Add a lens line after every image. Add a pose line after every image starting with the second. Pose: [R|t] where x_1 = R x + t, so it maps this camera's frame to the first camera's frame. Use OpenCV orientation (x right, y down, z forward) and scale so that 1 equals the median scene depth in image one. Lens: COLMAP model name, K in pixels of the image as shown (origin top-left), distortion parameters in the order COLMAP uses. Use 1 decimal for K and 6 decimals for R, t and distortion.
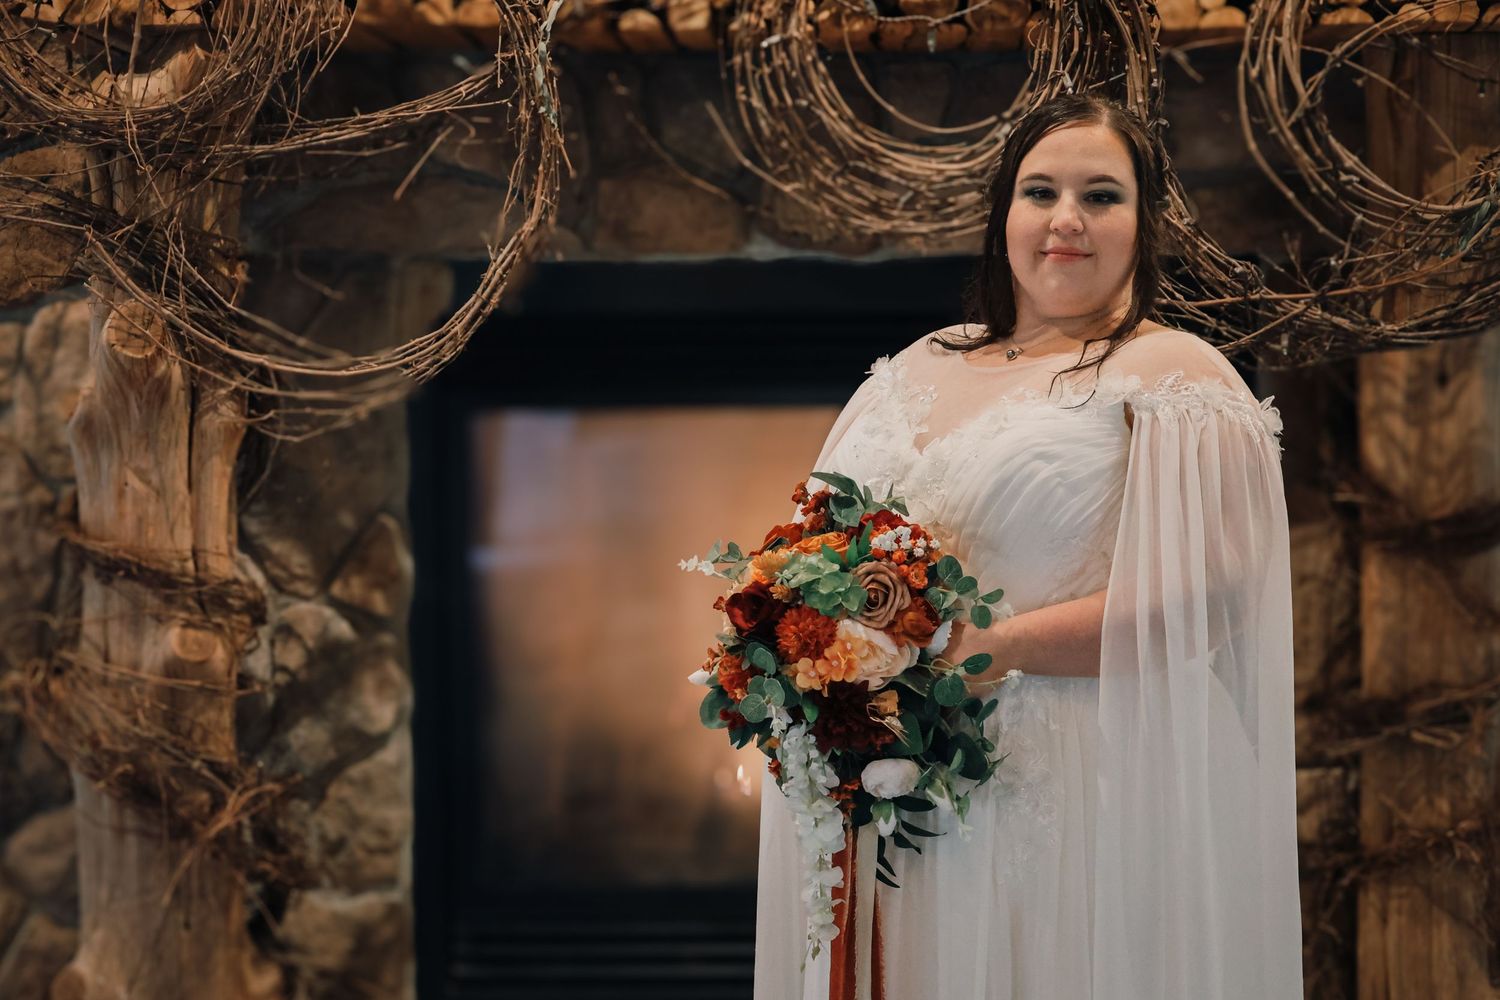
lens RADIAL K [[2800.3, 0, 756.9], [0, 2800.3, 512.1], [0, 0, 1]] dist [-0.031636, 0.000000]
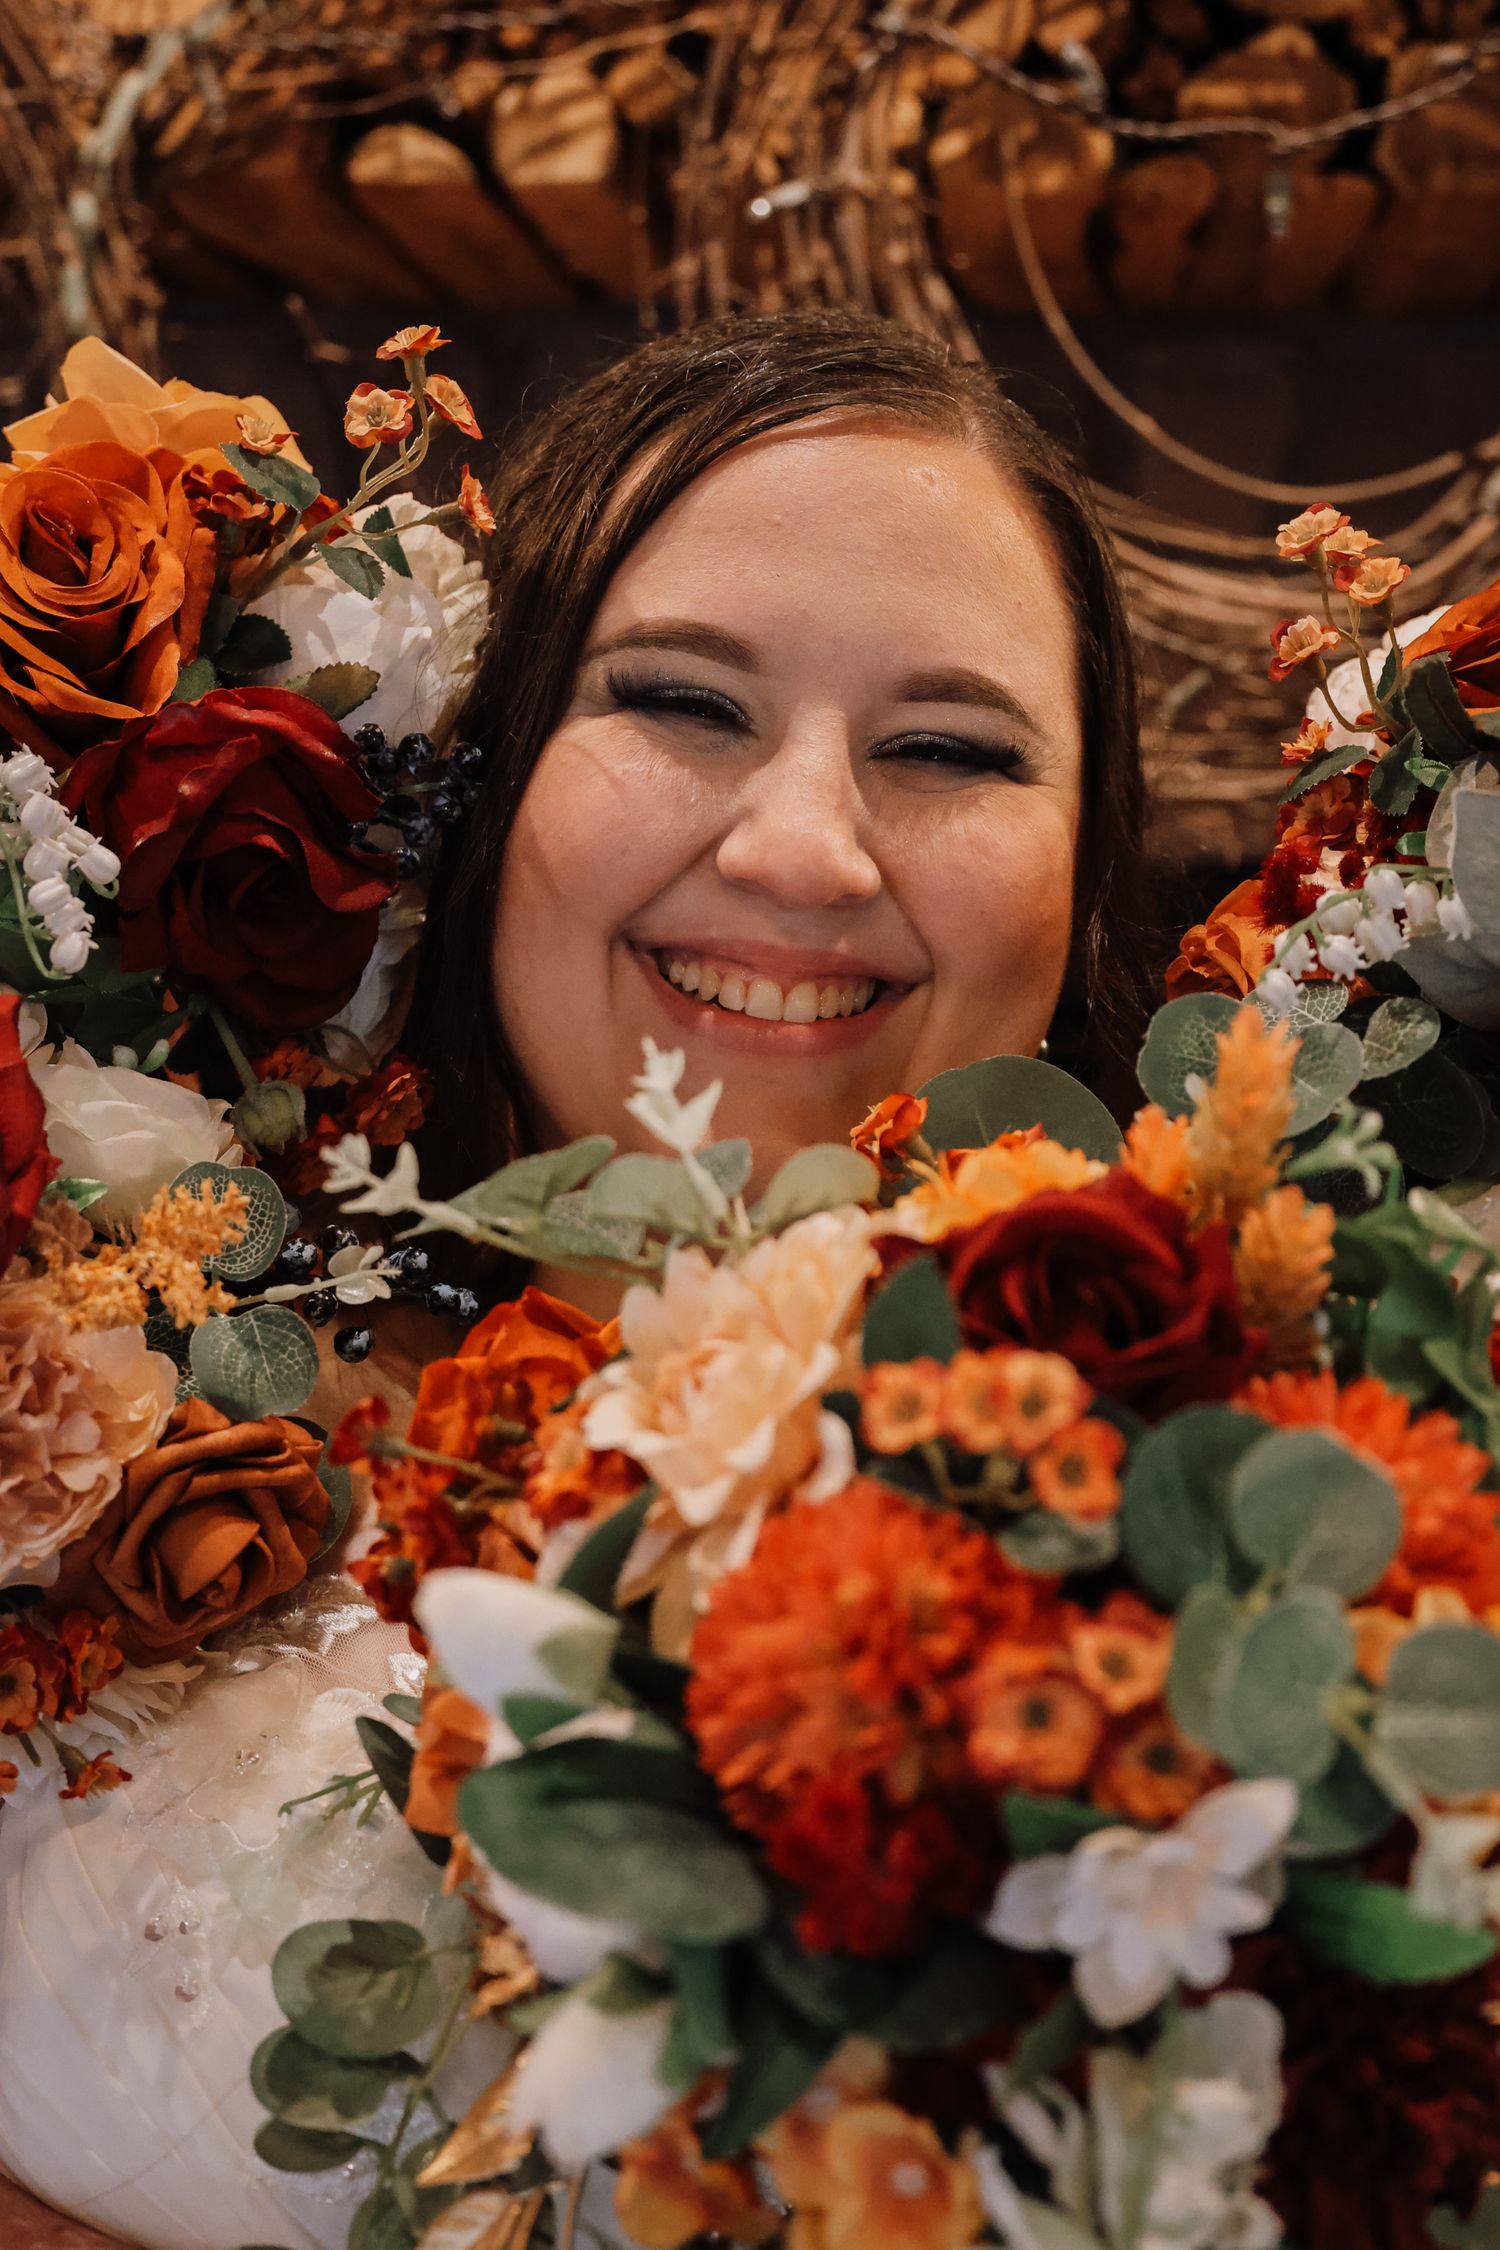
lens RADIAL K [[3403.4, 0, 776.3], [0, 3403.4, 1187.2], [0, 0, 1]] dist [0.042478, 0.000000]
pose [[0.998578, 0.022857, -0.048163, 0.025658], [-0.021760, 0.999495, 0.023177, -0.061628], [0.048668, -0.022096, 0.998571, 0.588134]]
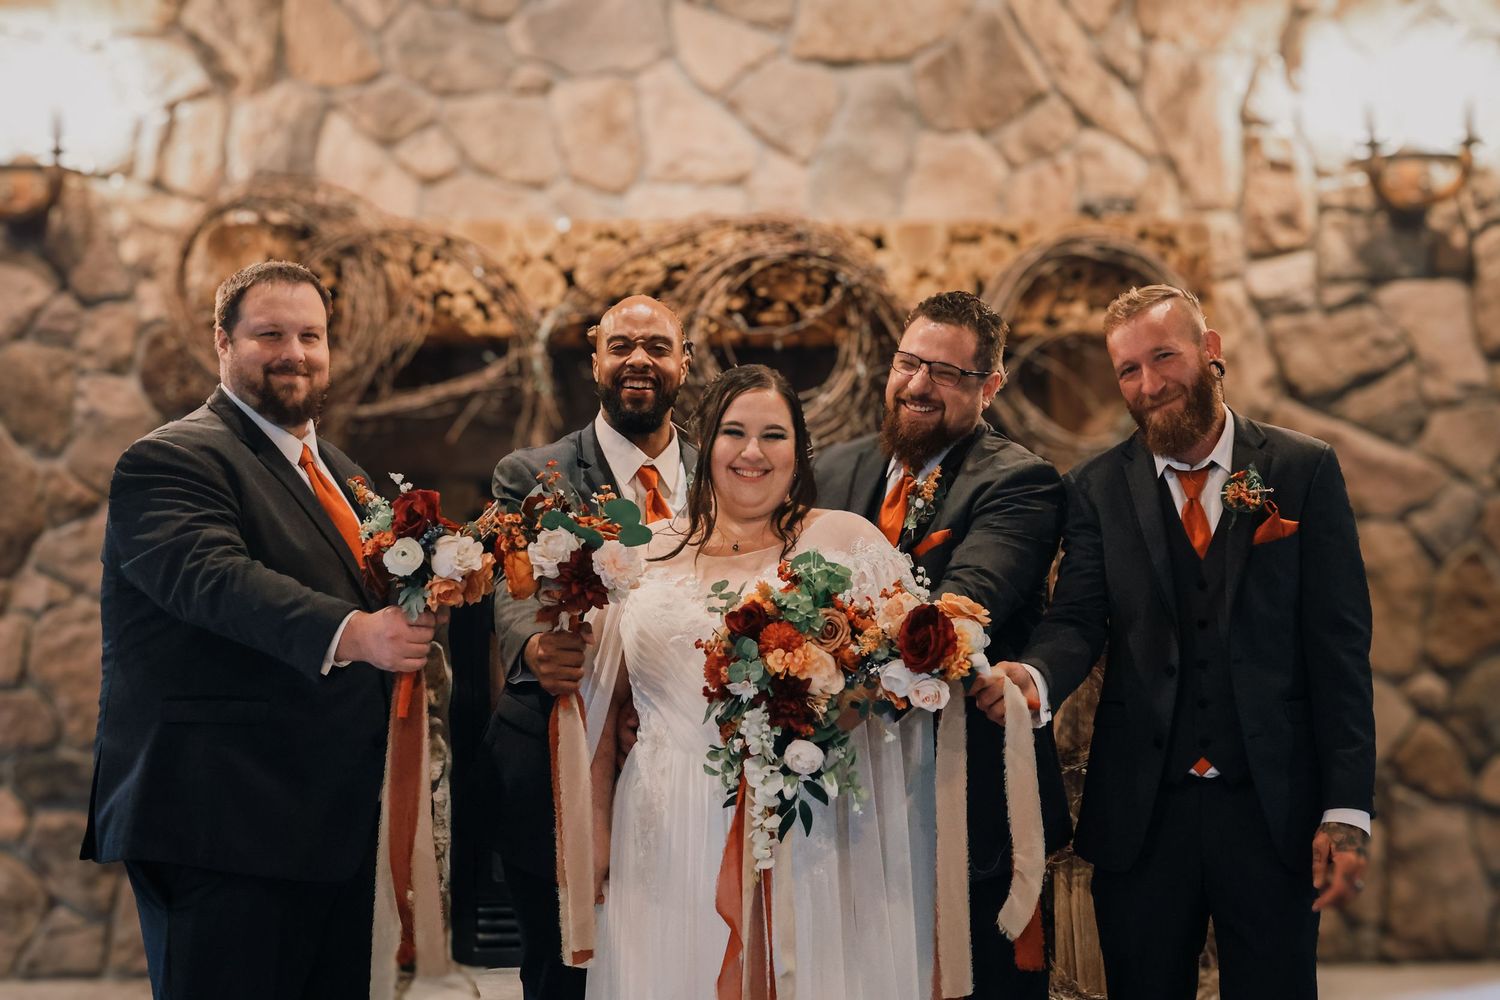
lens RADIAL K [[2268.9, 0, 751.9], [0, 2268.9, 542.1], [0, 0, 1]] dist [0.042478, 0.000000]
pose [[0.999253, -0.006049, 0.038175, -0.004372], [0.008557, 0.997791, -0.065872, 0.034593], [-0.037692, 0.066150, 0.997098, -0.313510]]
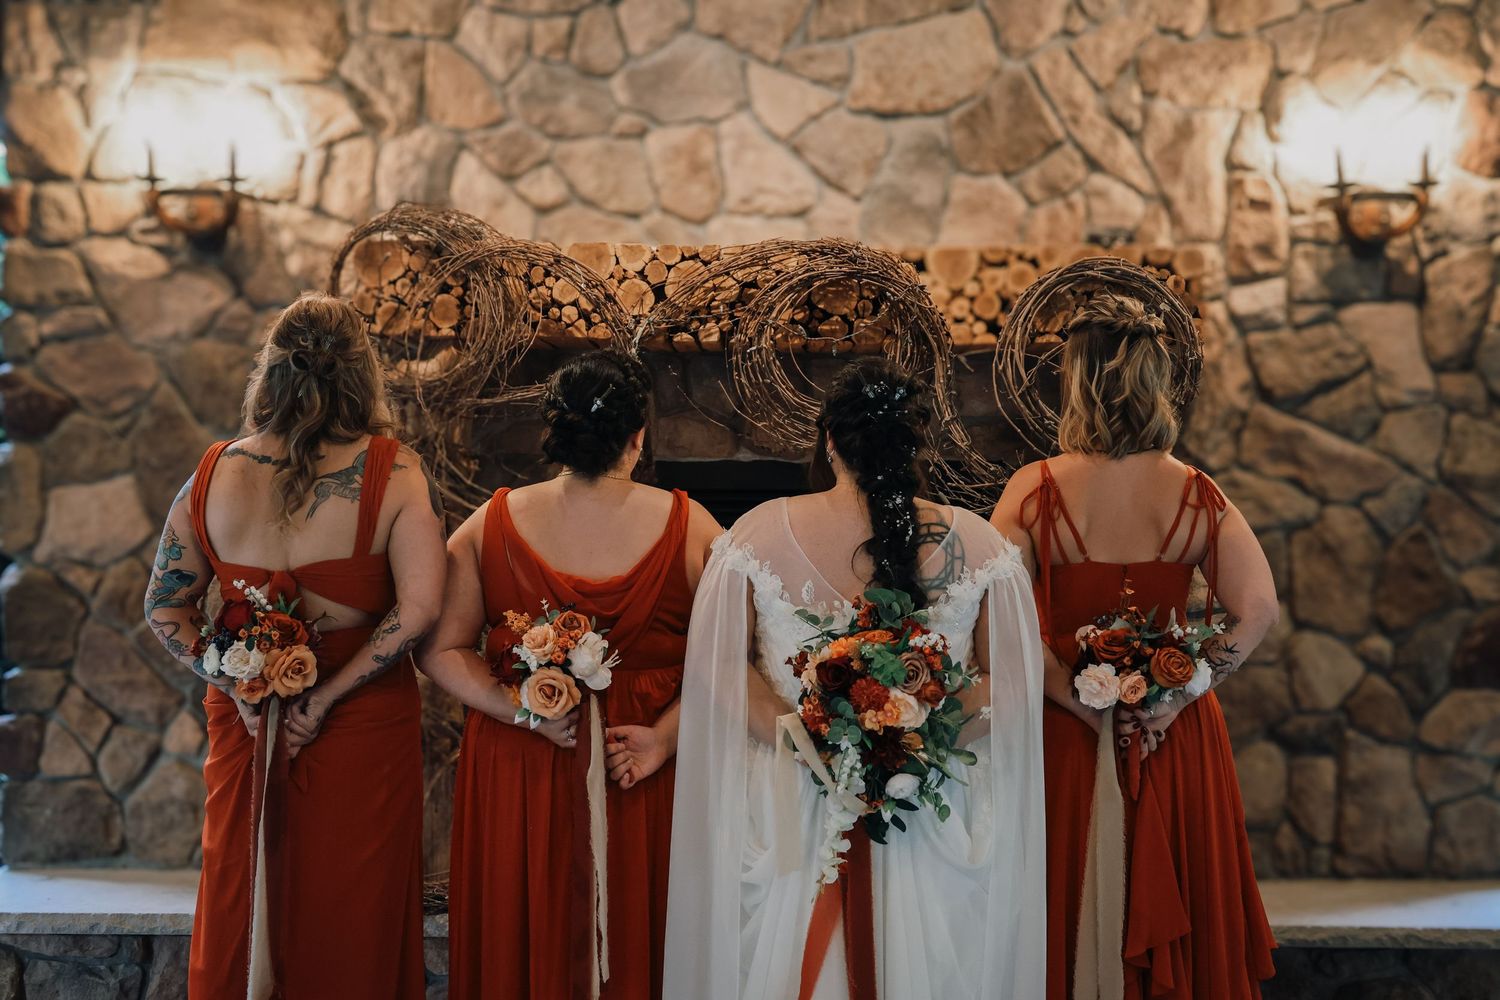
lens RADIAL K [[1674.1, 0, 755.2], [0, 1674.1, 510.6], [0, 0, 1]] dist [0.083412, 0.000000]
pose [[0.999801, 0.009299, 0.017672, -0.011843], [-0.008279, 0.998343, -0.056943, 0.009650], [-0.018173, 0.056785, 0.998221, -0.152349]]
